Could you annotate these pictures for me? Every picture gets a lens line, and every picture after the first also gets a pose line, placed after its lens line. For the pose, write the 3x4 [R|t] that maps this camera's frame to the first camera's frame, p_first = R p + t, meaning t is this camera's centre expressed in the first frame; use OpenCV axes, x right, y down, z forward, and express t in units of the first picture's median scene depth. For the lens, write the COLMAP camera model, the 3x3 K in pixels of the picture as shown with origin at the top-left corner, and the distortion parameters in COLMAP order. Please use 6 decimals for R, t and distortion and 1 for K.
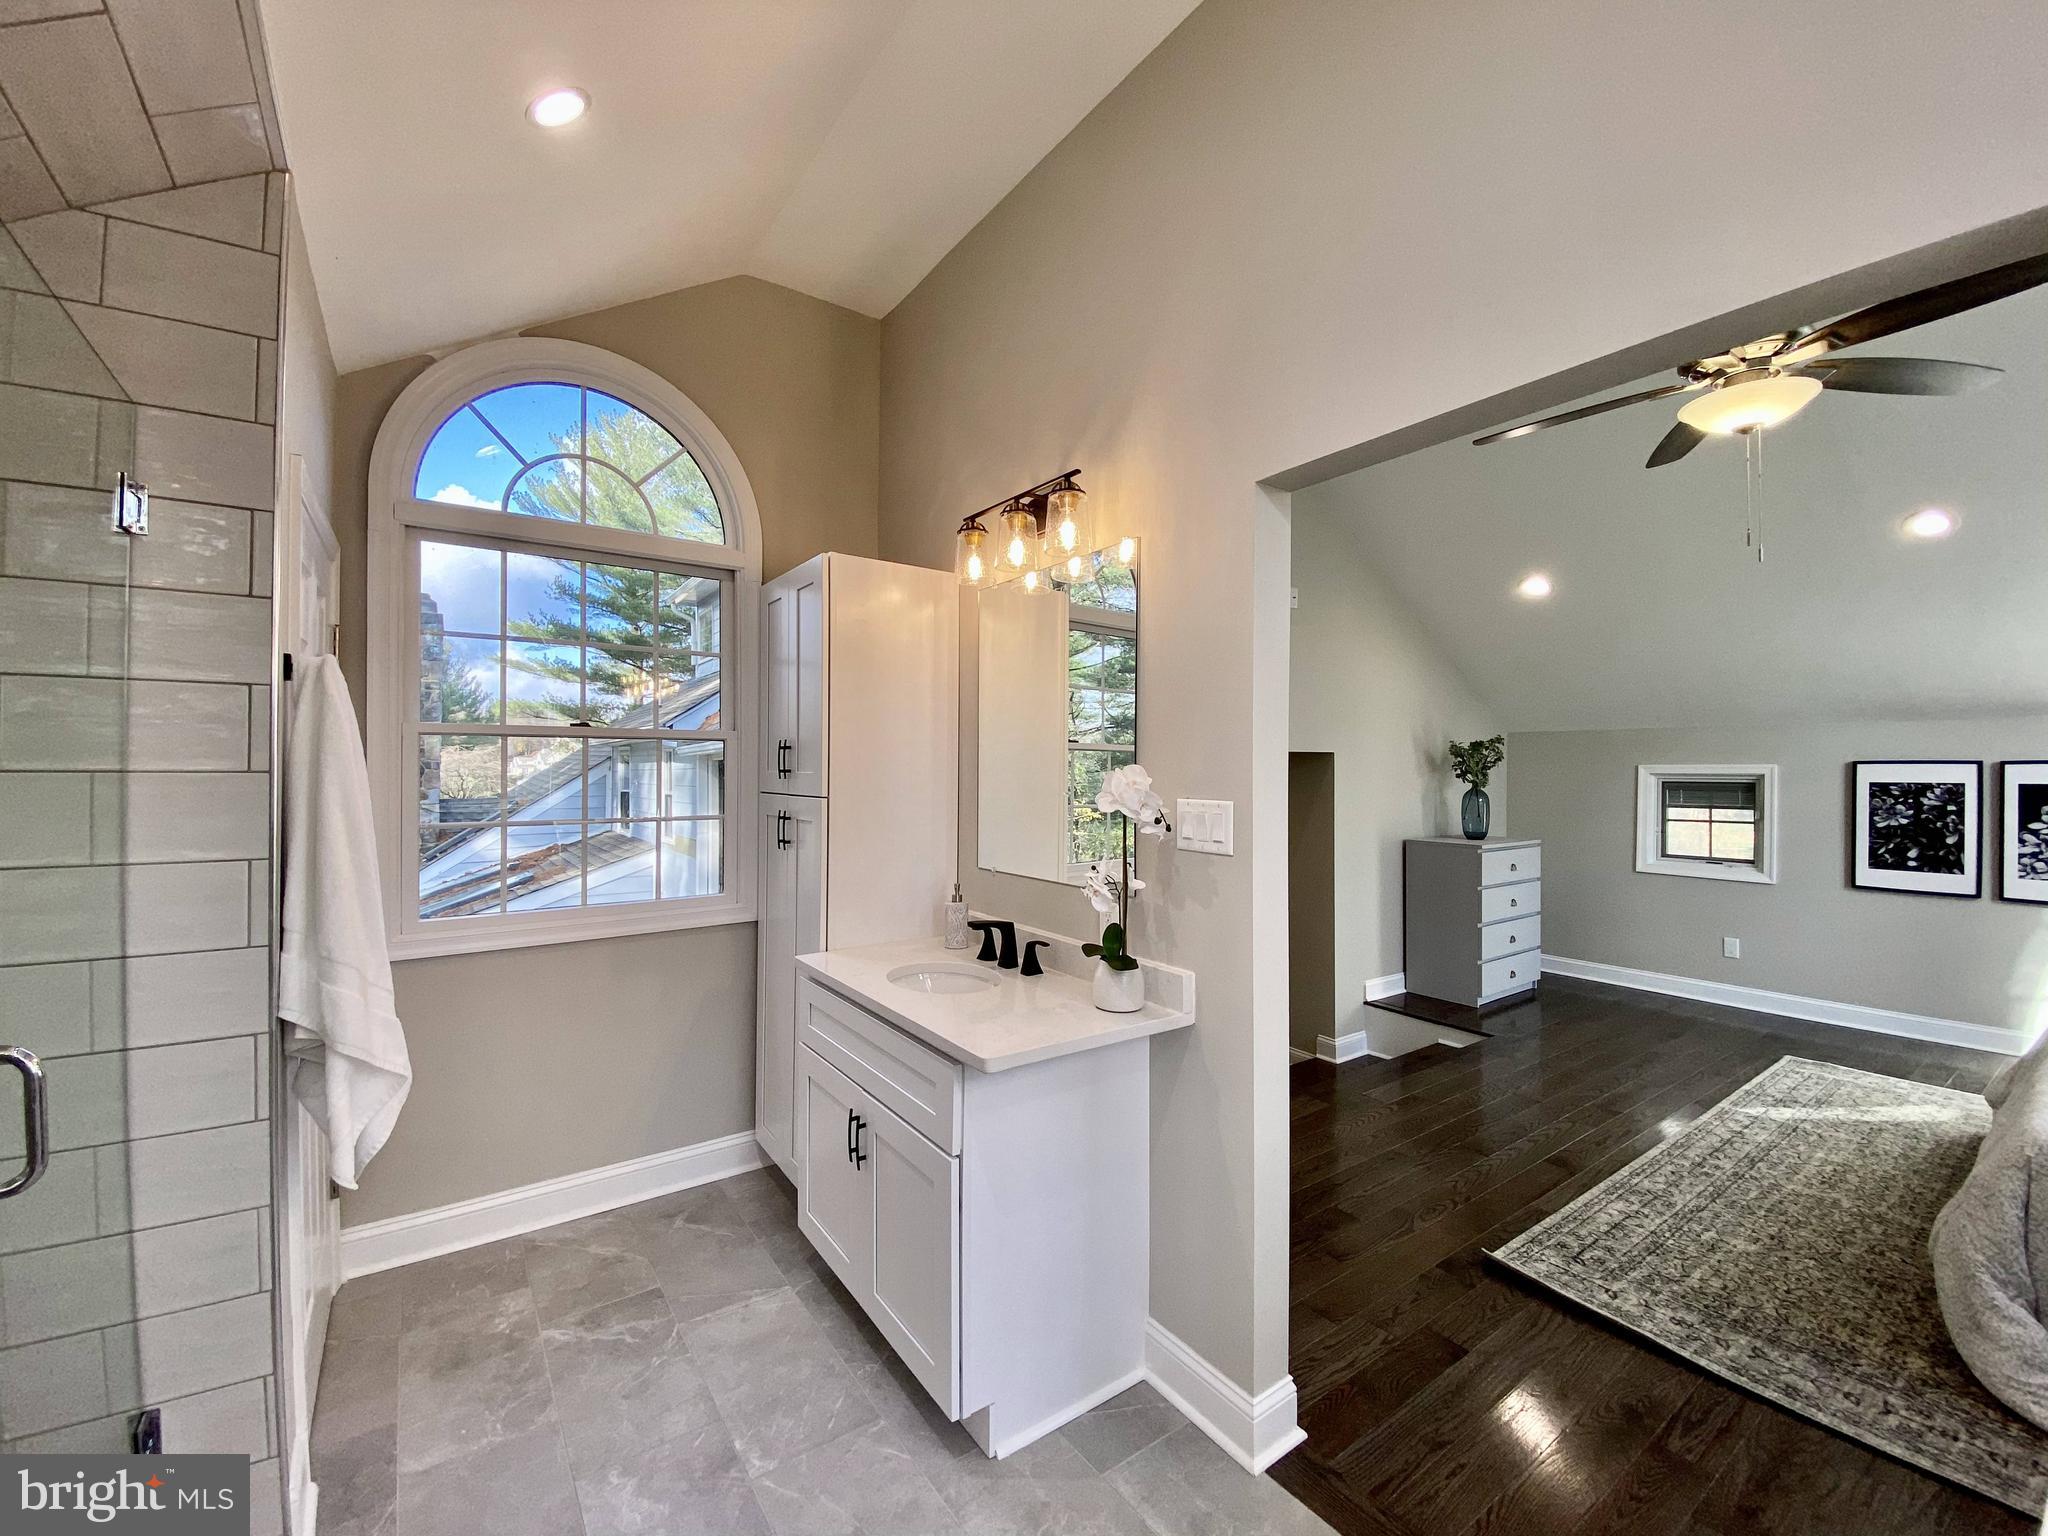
lens RADIAL K [[821.5, 0, 1035.3], [0, 821.5, 765.6], [0, 0, 1]] dist [0.011922, -0.017003]
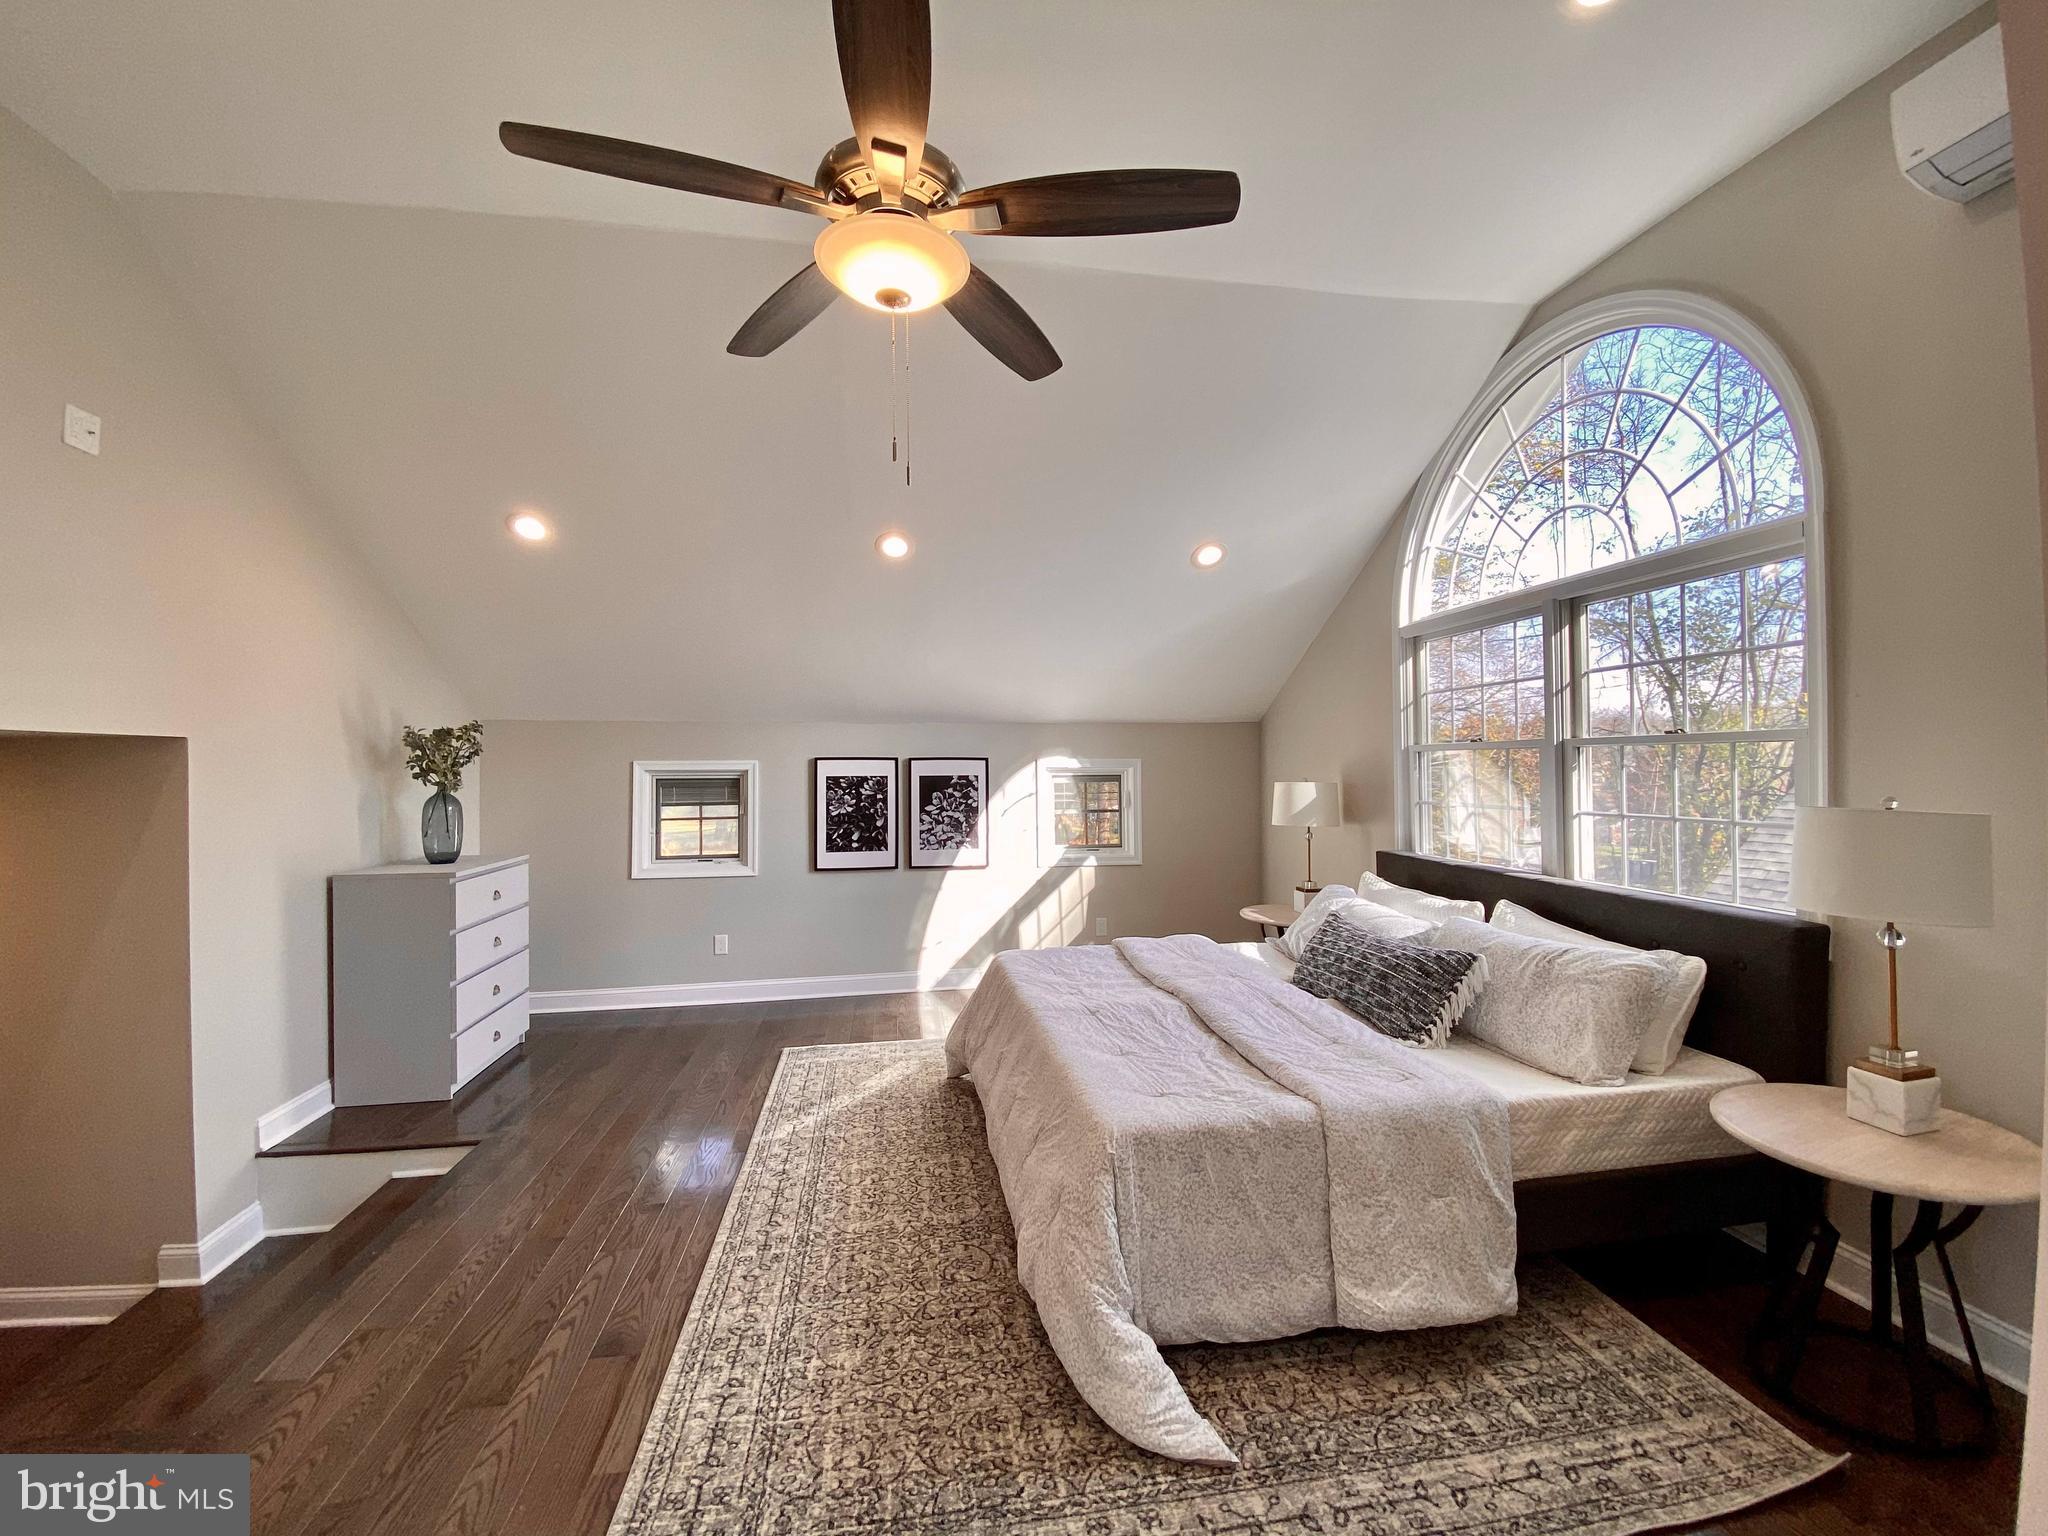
lens RADIAL K [[826.8, 0, 1024.0], [0, 826.8, 768.0], [0, 0, 1]] dist [0.019656, -0.021533]
pose [[0.431005, -0.007283, 0.902320, 0.117935], [0.002848, 0.999973, 0.006711, 0.002732], [-0.902345, -0.000323, 0.431014, 0.274125]]
